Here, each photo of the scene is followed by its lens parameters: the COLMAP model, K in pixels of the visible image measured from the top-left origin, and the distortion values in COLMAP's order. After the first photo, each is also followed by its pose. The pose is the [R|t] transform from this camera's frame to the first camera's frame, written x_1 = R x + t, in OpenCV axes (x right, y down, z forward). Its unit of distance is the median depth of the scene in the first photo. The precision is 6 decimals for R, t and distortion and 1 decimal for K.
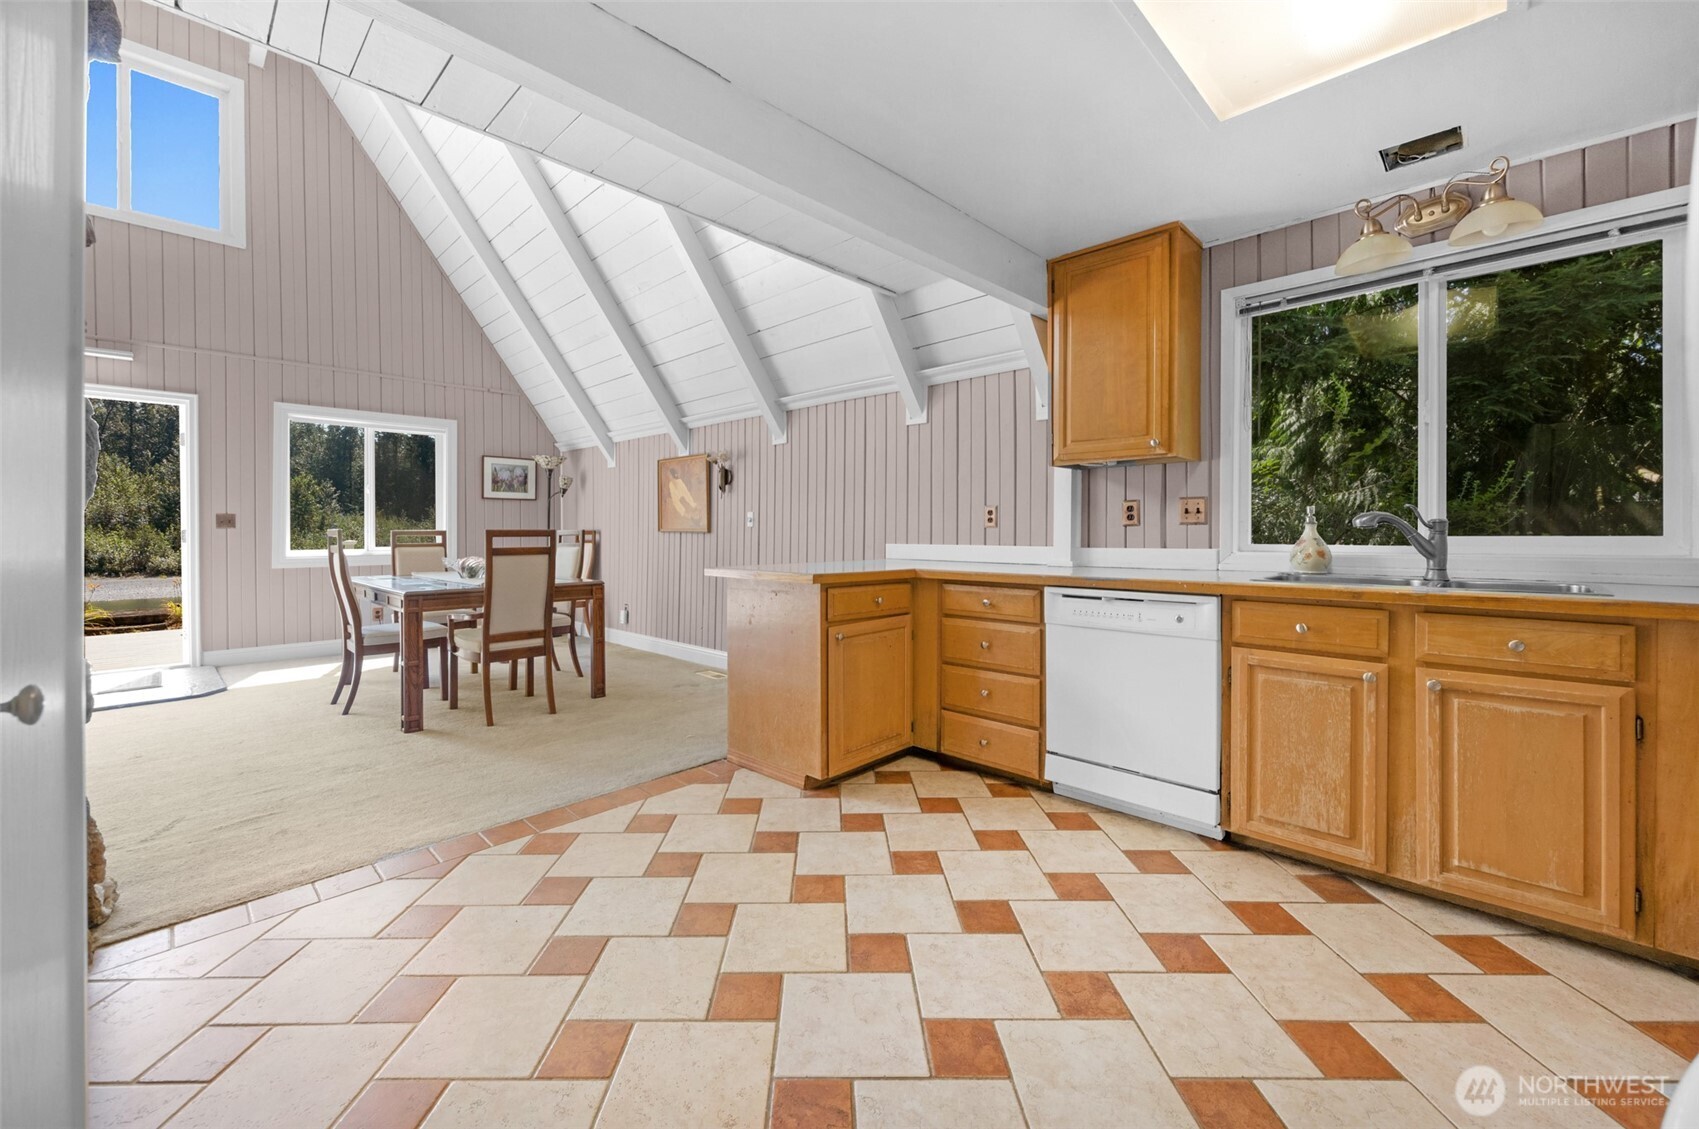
lens RADIAL K [[691.8, 0, 808.0], [0, 691.8, 534.9], [0, 0, 1]] dist [-0.050407, 0.011676]
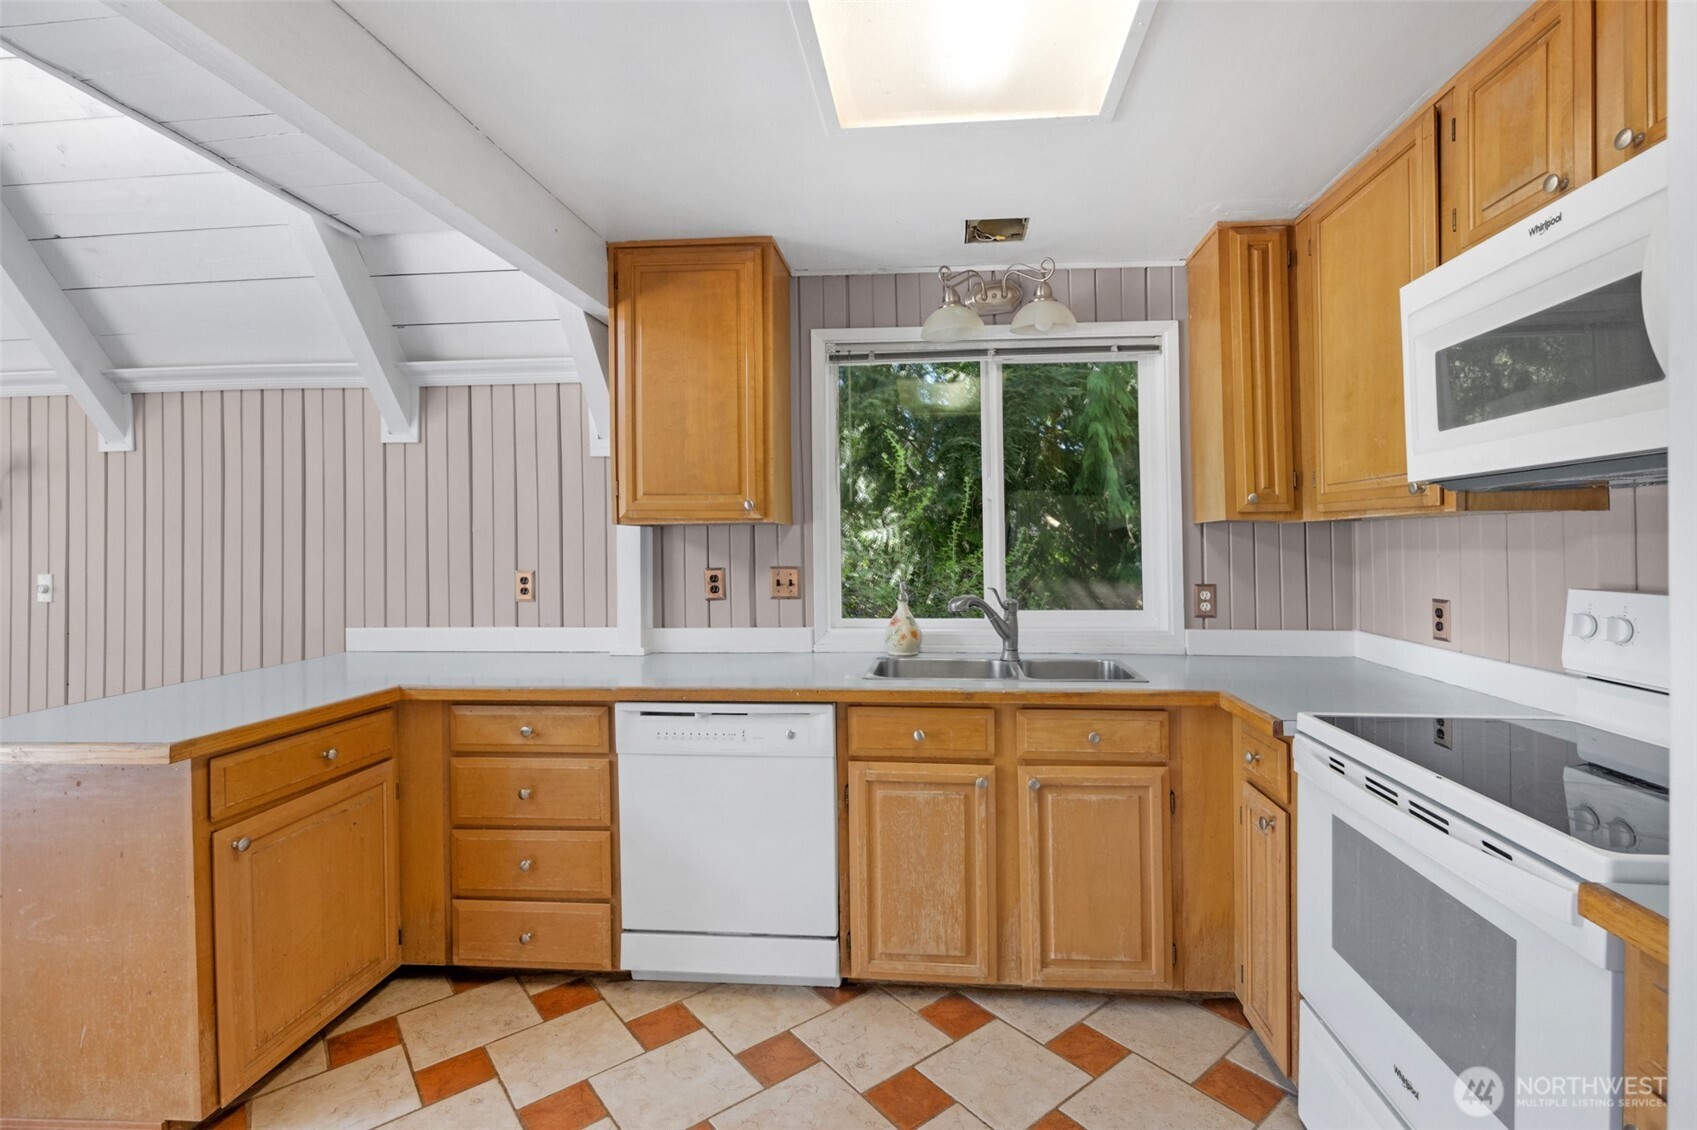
lens RADIAL K [[742.6, 0, 902.9], [0, 742.6, 559.6], [0, 0, 1]] dist [-0.008006, -0.000567]
pose [[0.728648, -0.013522, 0.684755, 0.035939], [0.002259, 0.999847, 0.017340, -0.089559], [-0.684885, -0.011088, 0.728567, 0.240582]]
